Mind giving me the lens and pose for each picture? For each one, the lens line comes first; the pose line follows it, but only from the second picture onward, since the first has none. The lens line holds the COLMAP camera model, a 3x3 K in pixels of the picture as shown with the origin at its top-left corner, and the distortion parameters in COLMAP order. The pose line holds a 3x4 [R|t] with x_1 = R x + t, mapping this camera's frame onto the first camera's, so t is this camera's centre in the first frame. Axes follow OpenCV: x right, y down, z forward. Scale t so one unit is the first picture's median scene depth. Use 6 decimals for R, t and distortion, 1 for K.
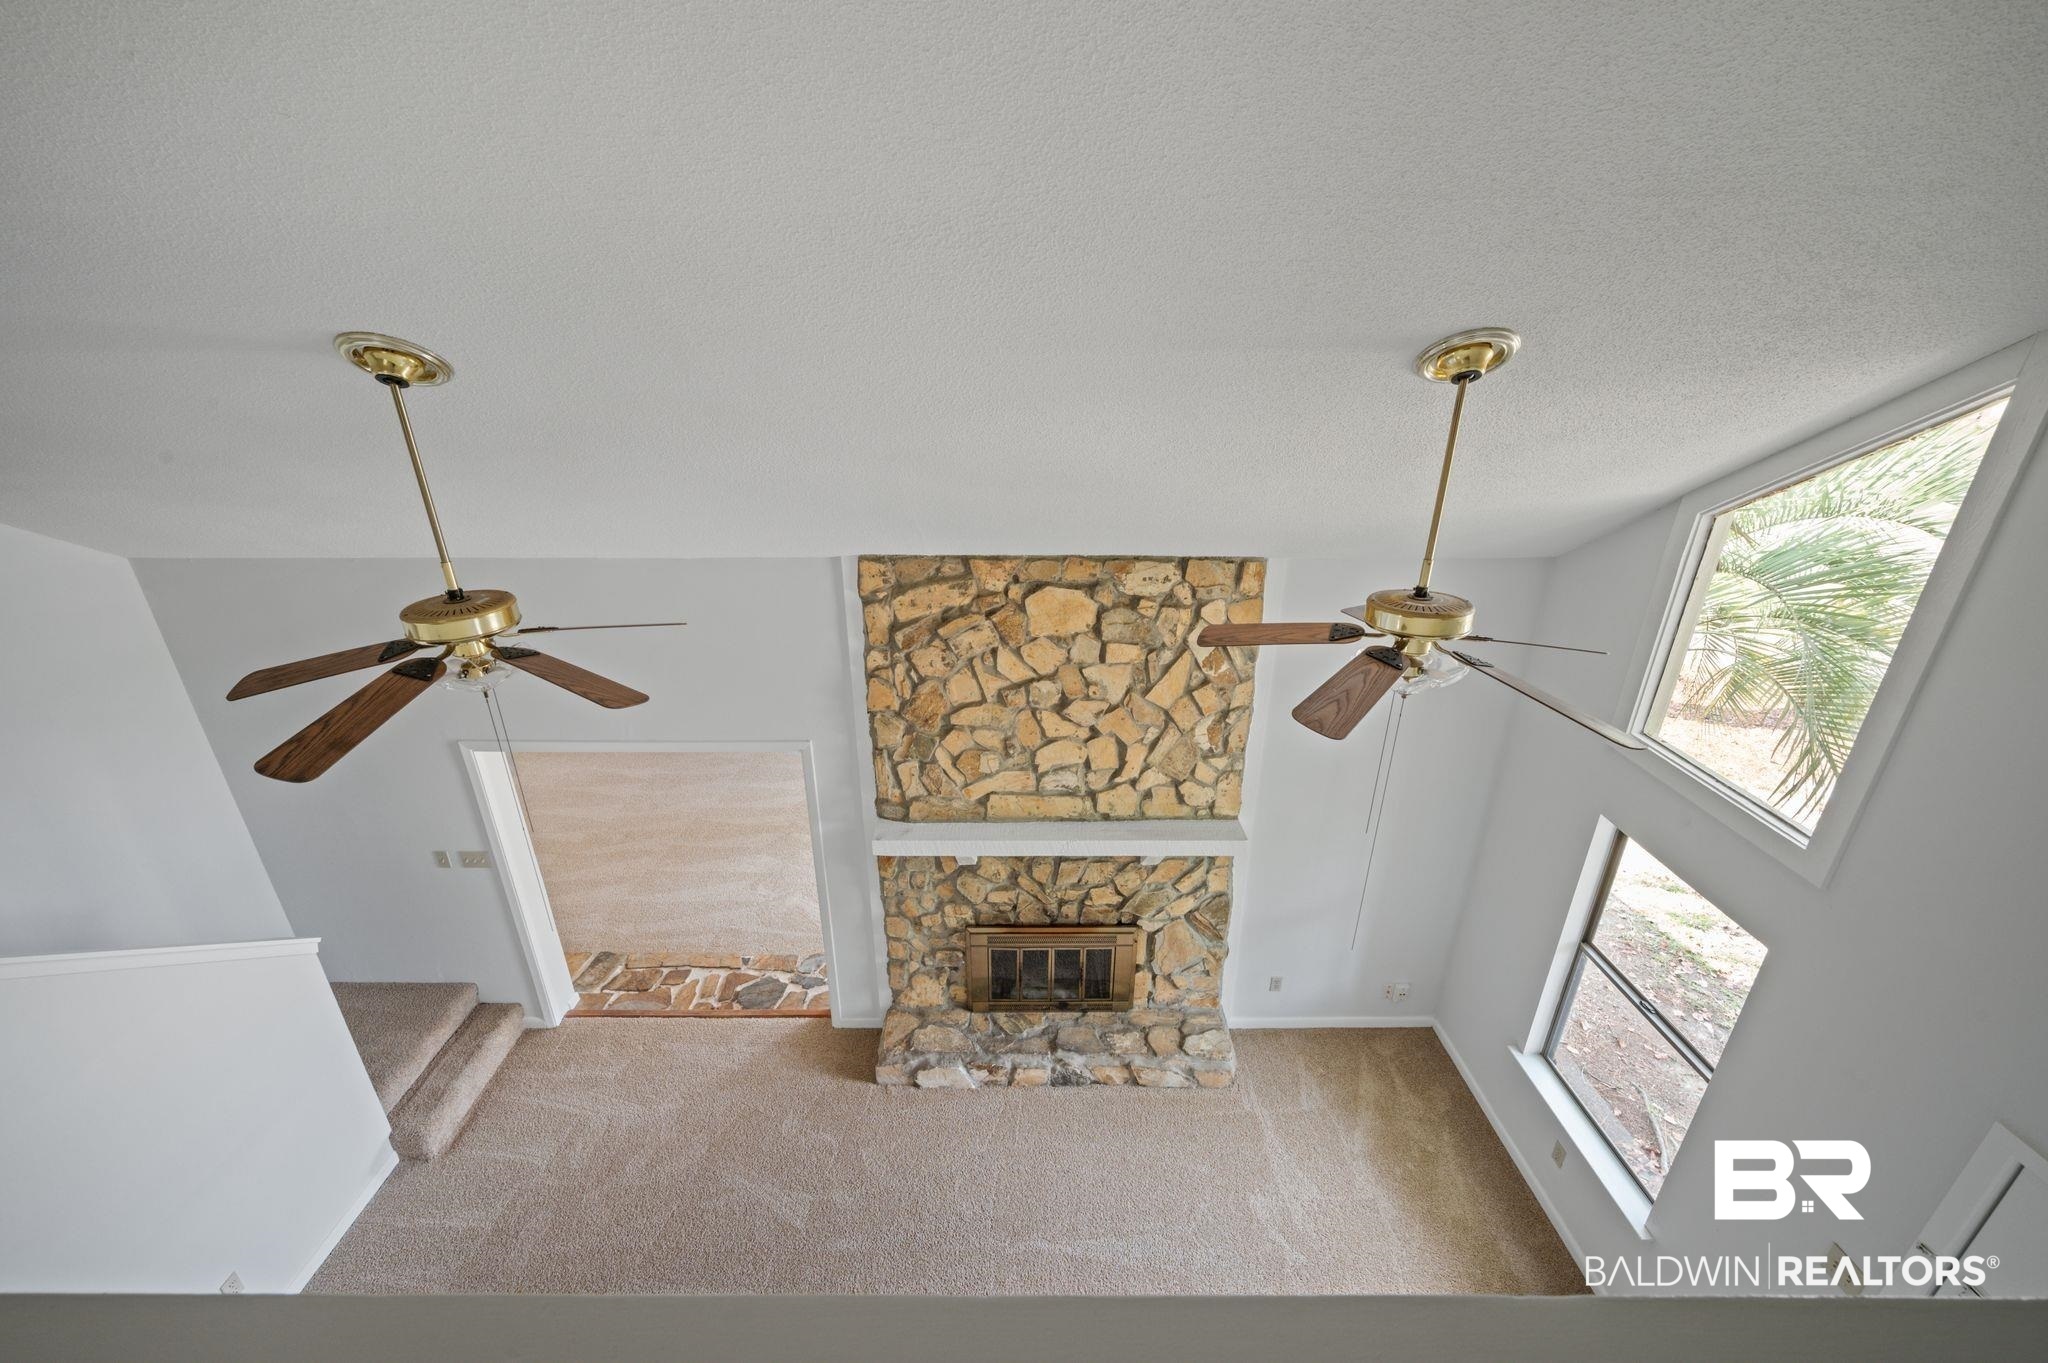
lens RADIAL K [[812.6, 0, 1023.1], [0, 812.6, 691.4], [0, 0, 1]] dist [-0.000792, -0.001570]
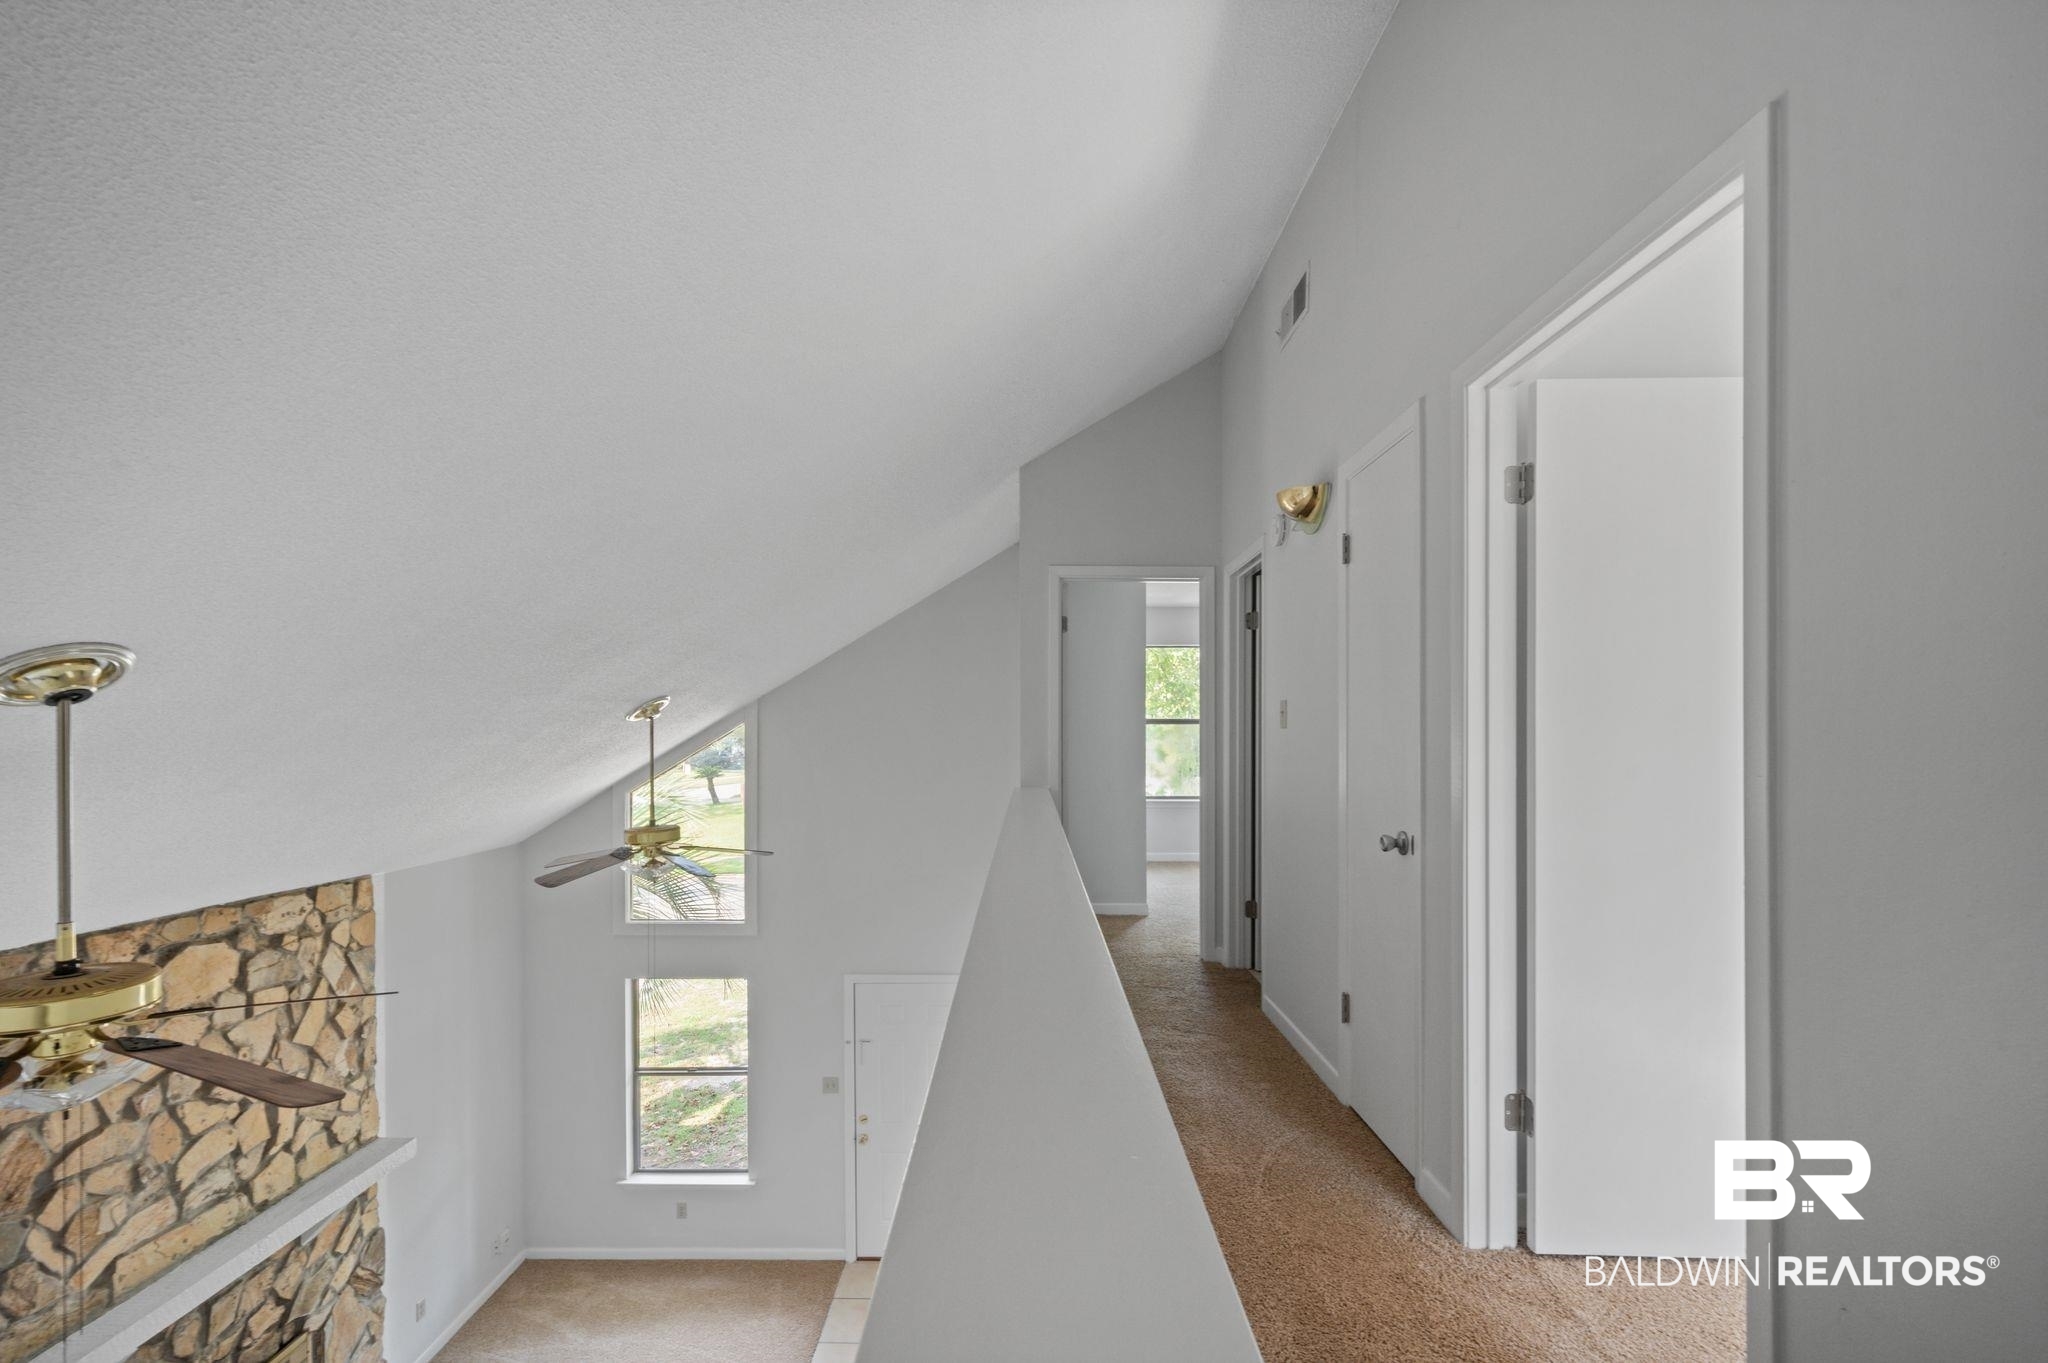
lens RADIAL K [[812.6, 0, 1031.2], [0, 812.6, 729.6], [0, 0, 1]] dist [-0.000792, -0.001570]
pose [[-0.013409, 0.007736, 0.999880, -0.786701], [0.397941, 0.917409, -0.001762, 0.018277], [-0.917313, 0.397869, -0.015380, 0.076586]]
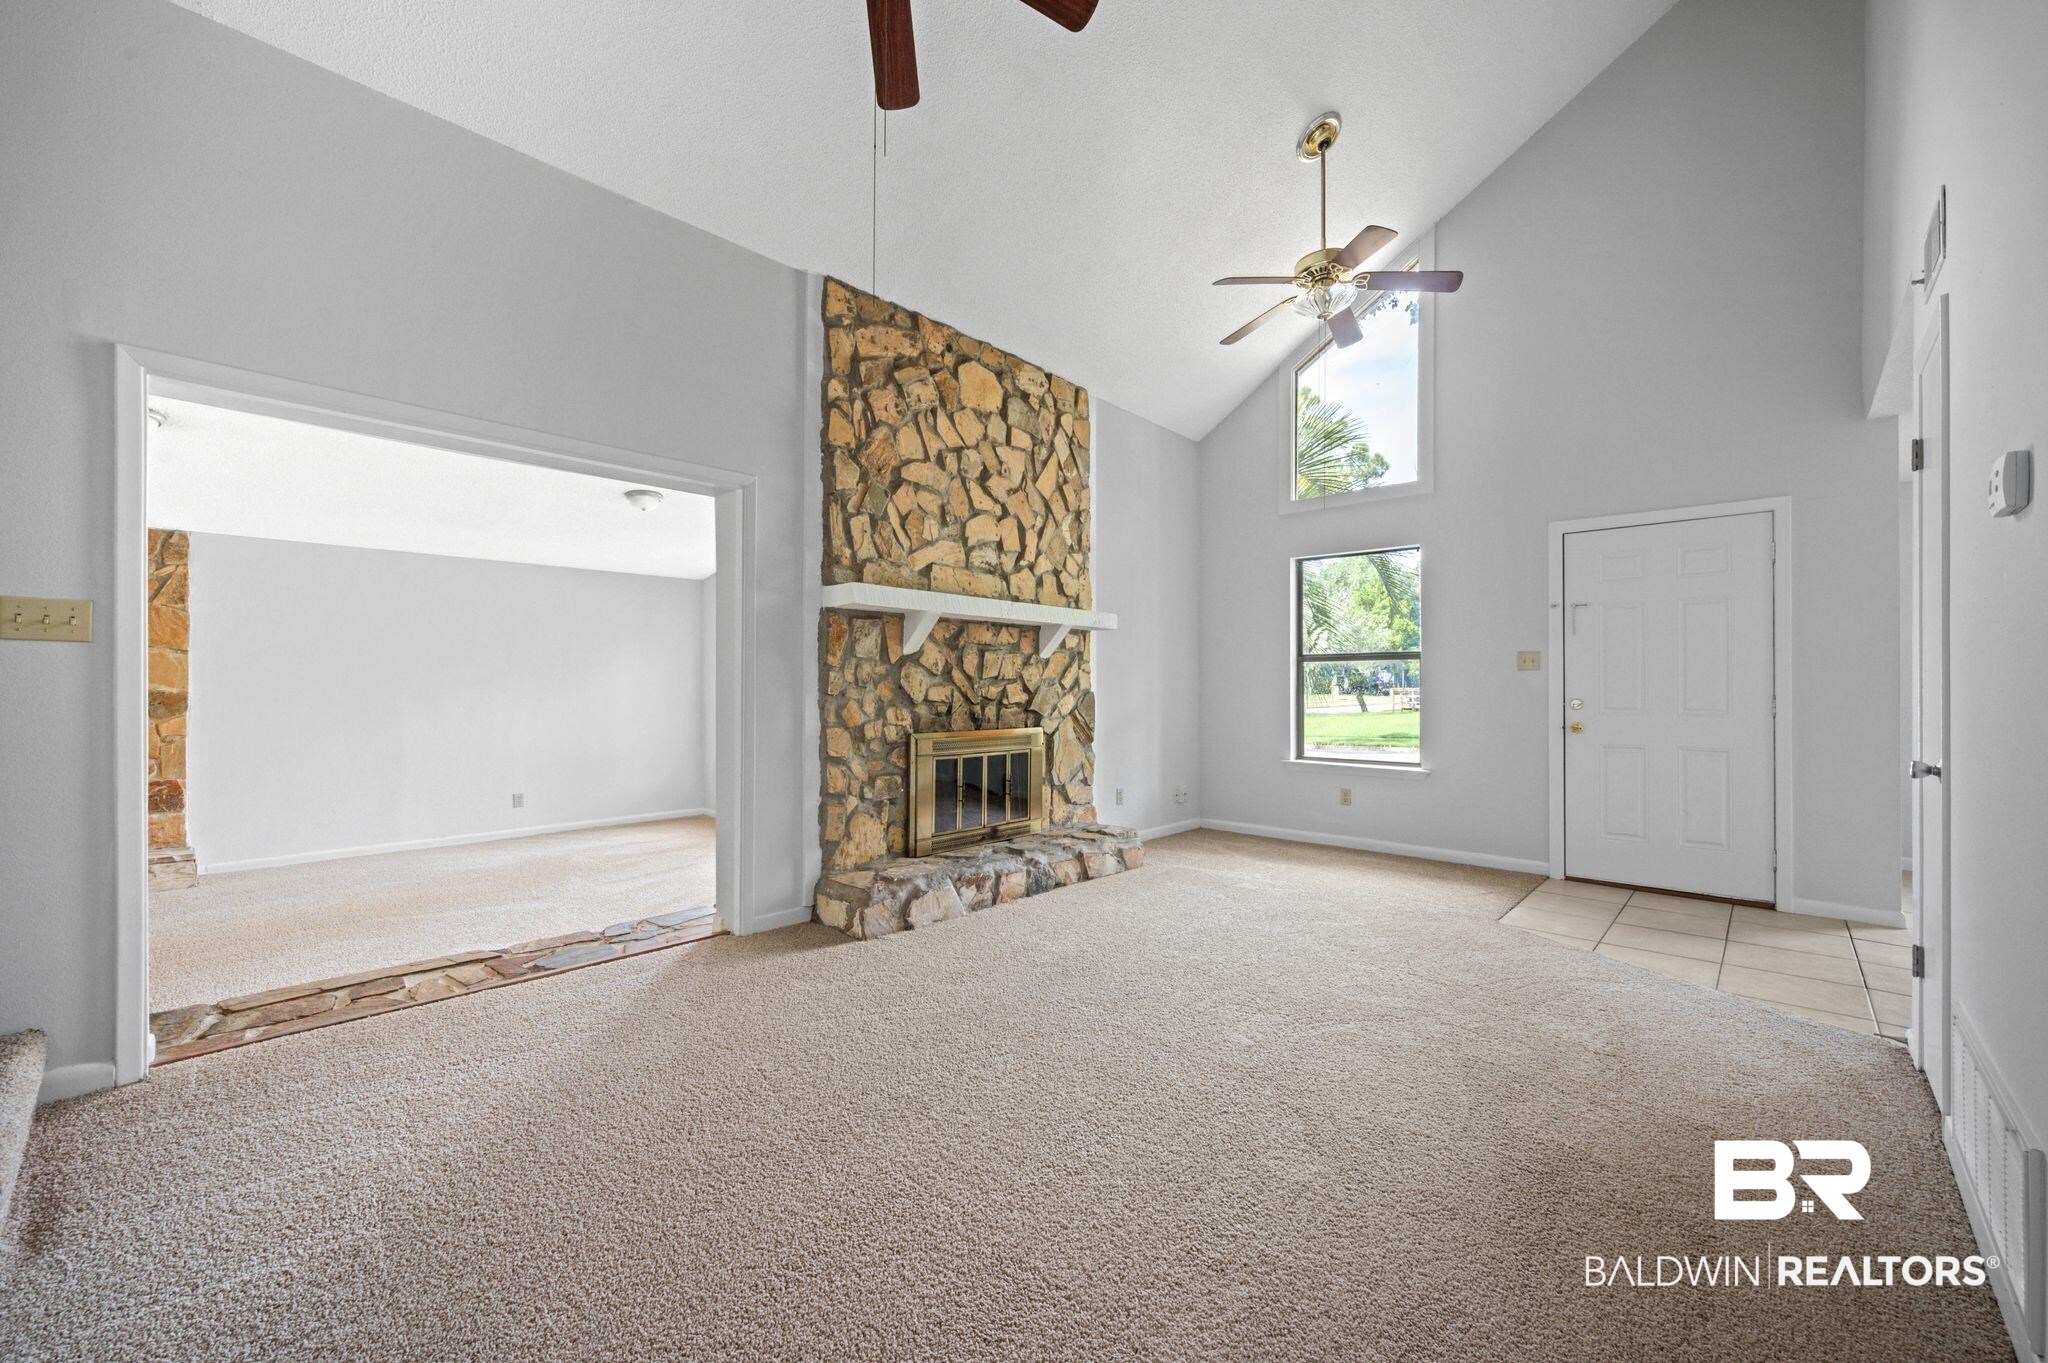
lens RADIAL K [[812.6, 0, 1035.7], [0, 812.6, 680.5], [0, 0, 1]] dist [-0.000792, -0.001570]
pose [[0.683437, 0.001377, 0.730008, -0.673167], [0.283184, 0.921192, -0.266856, 0.556459], [-0.672845, 0.389106, 0.629187, 0.368102]]
